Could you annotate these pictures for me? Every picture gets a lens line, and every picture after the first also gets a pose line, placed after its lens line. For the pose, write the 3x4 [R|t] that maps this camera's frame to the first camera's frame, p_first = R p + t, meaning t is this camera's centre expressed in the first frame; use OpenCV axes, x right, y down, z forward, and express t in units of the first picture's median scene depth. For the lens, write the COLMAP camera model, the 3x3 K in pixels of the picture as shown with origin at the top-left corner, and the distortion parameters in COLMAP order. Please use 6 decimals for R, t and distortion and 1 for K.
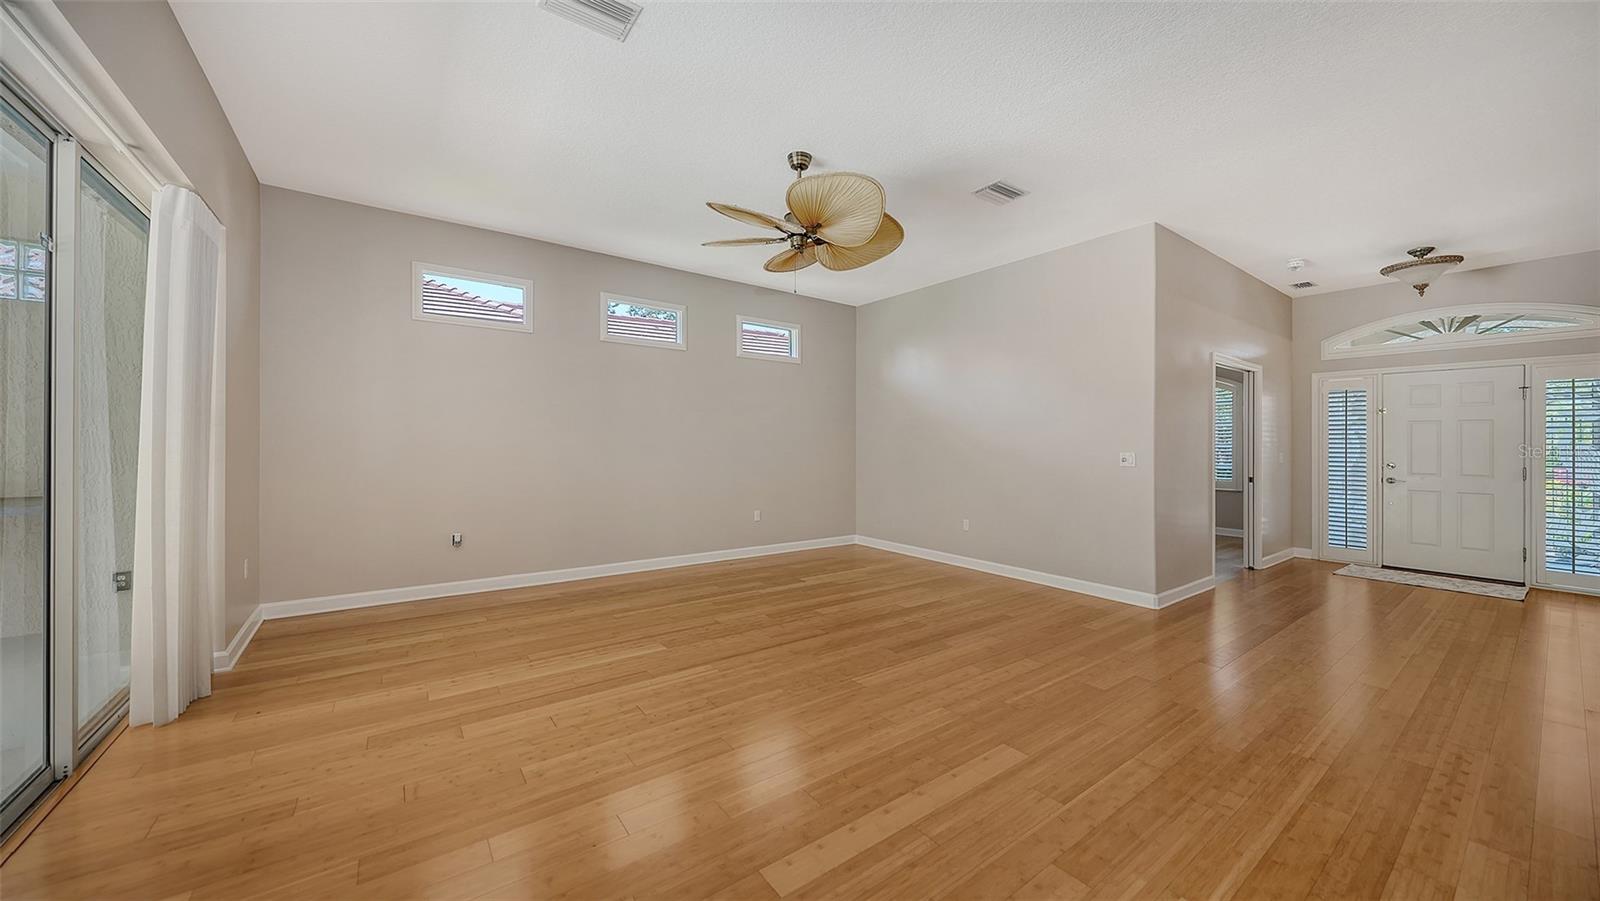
lens RADIAL K [[561.8, 0, 794.8], [0, 561.8, 443.9], [0, 0, 1]] dist [-0.000497, -0.000043]
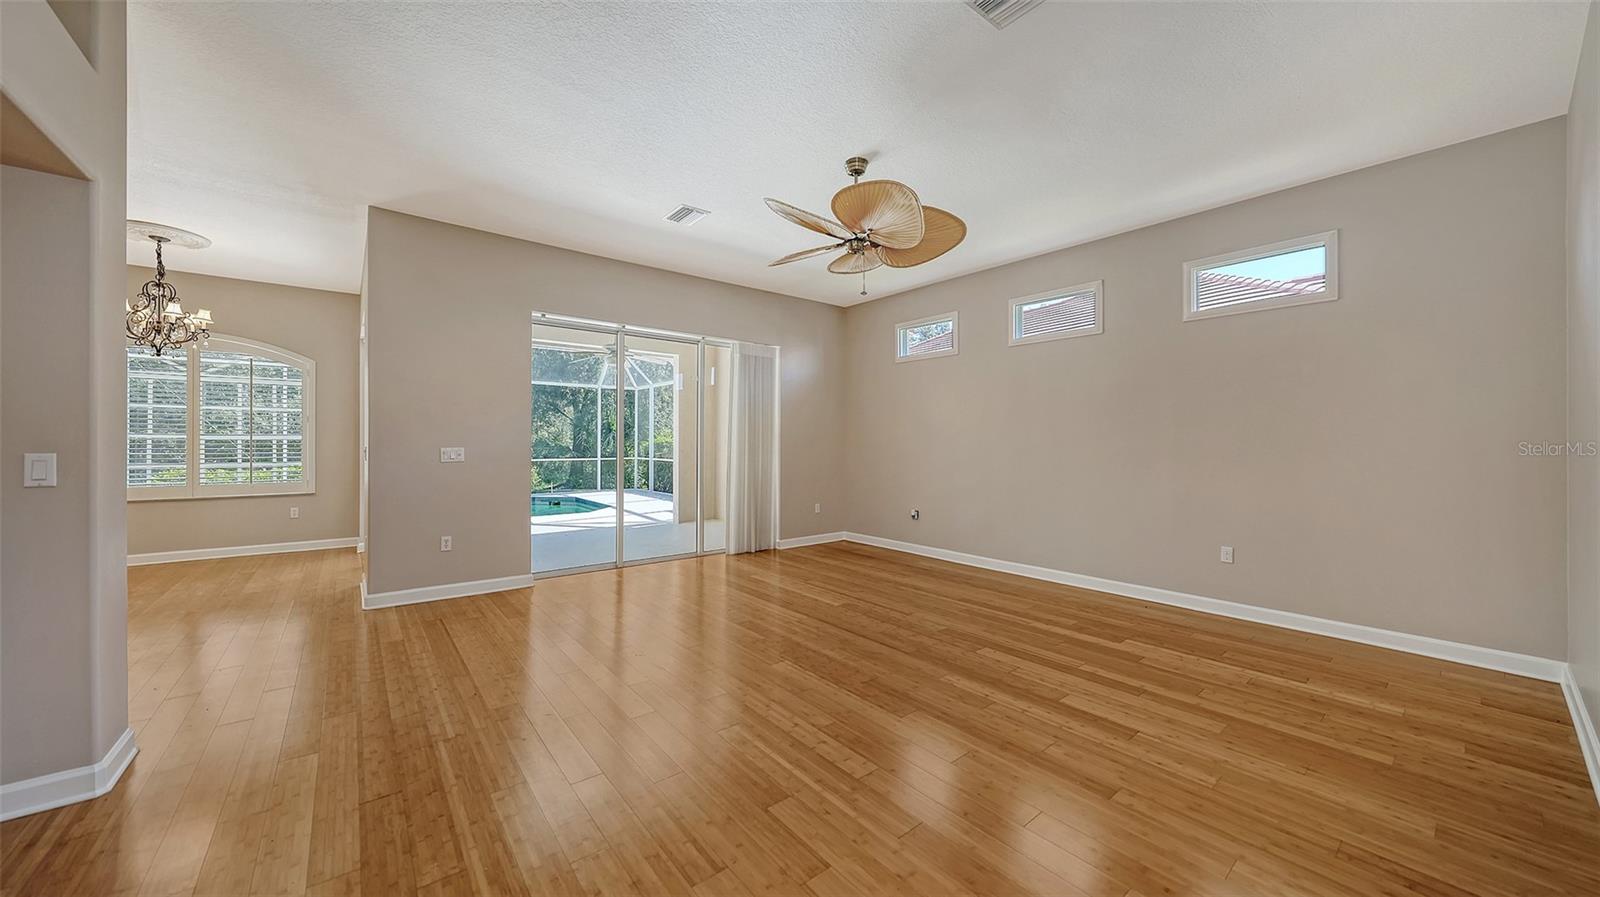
lens RADIAL K [[559.0, 0, 795.8], [0, 559.0, 447.7], [0, 0, 1]] dist [-0.001407, 0.000009]
pose [[0.044554, -0.001034, -0.999006, 0.939251], [-0.005072, 0.999986, -0.001261, 0.009581], [0.998994, 0.005123, 0.044549, 0.774865]]
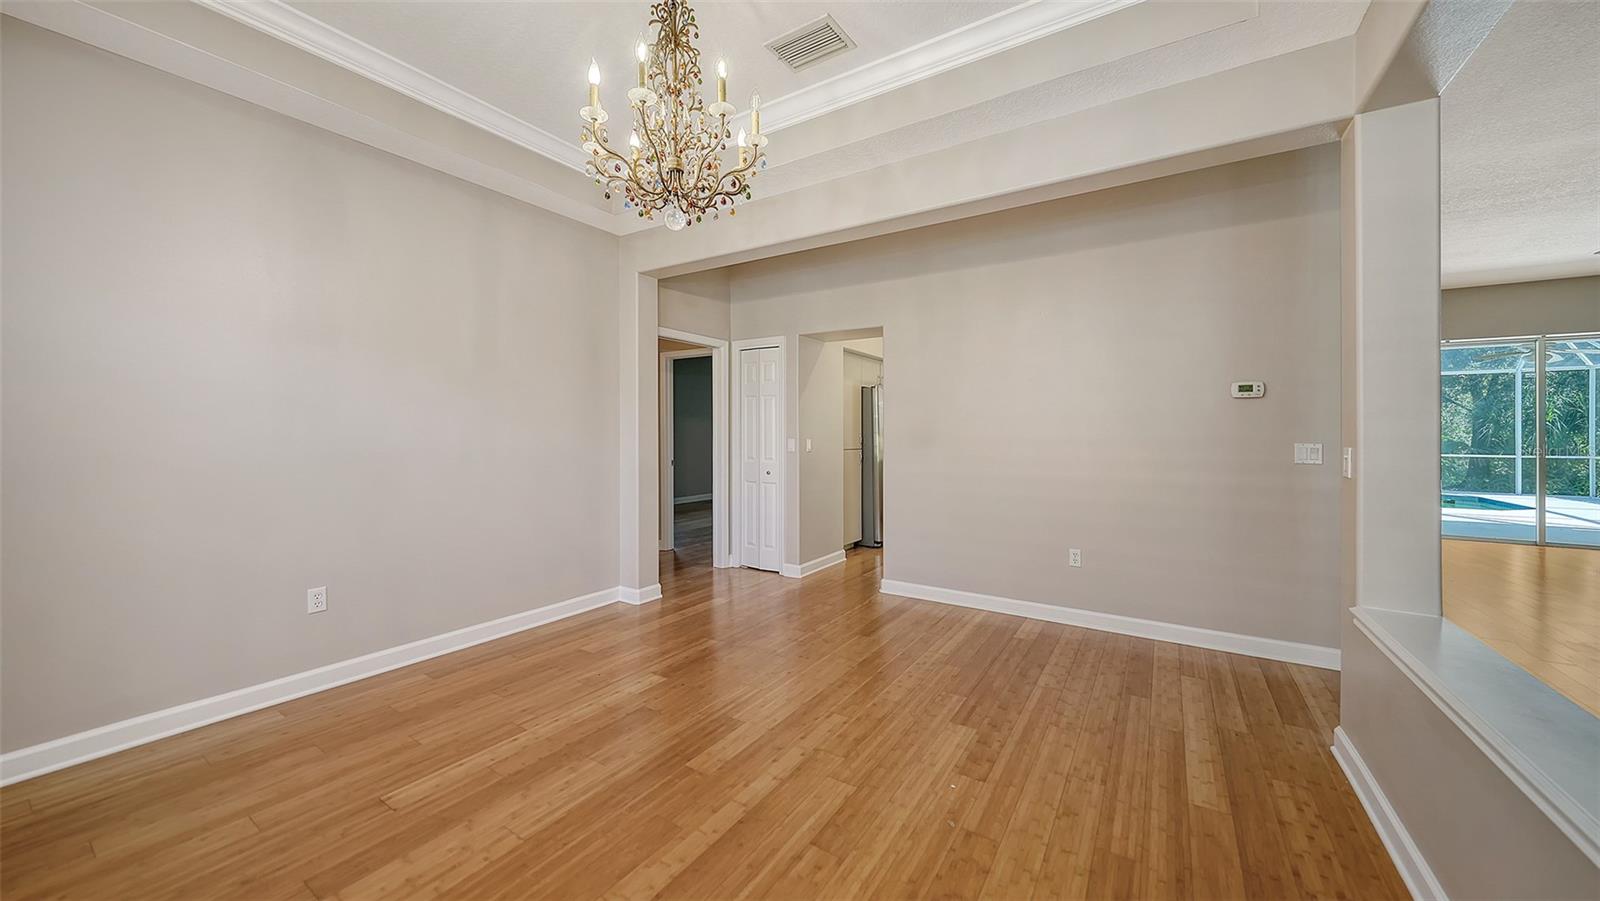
lens RADIAL K [[561.8, 0, 810.1], [0, 561.8, 430.2], [0, 0, 1]] dist [-0.000497, -0.000043]
pose [[-0.931049, -0.015874, -0.364549, 1.335644], [-0.014285, 0.999873, -0.007054, 0.013227], [0.364615, -0.001360, -0.931158, 0.901306]]
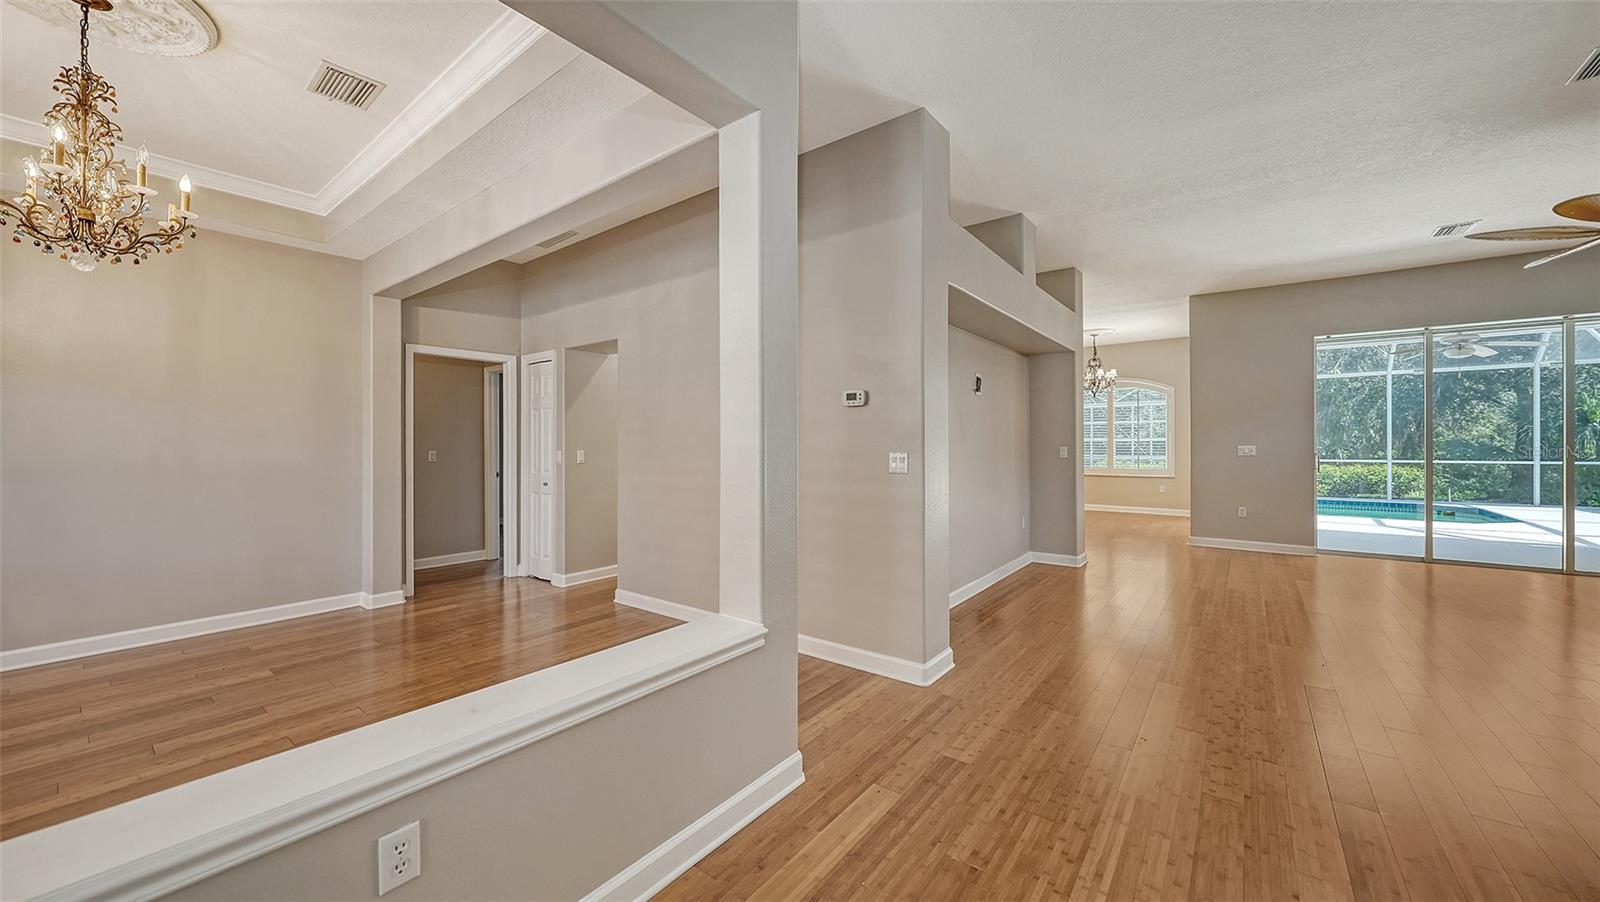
lens RADIAL K [[583.6, 0, 798.4], [0, 583.6, 439.4], [0, 0, 1]] dist [-0.003073, -0.000311]
pose [[-0.958754, -0.006750, -0.284157, 1.136182], [-0.004704, 0.999958, -0.007881, 0.010632], [0.284199, -0.006219, -0.958745, 0.987982]]
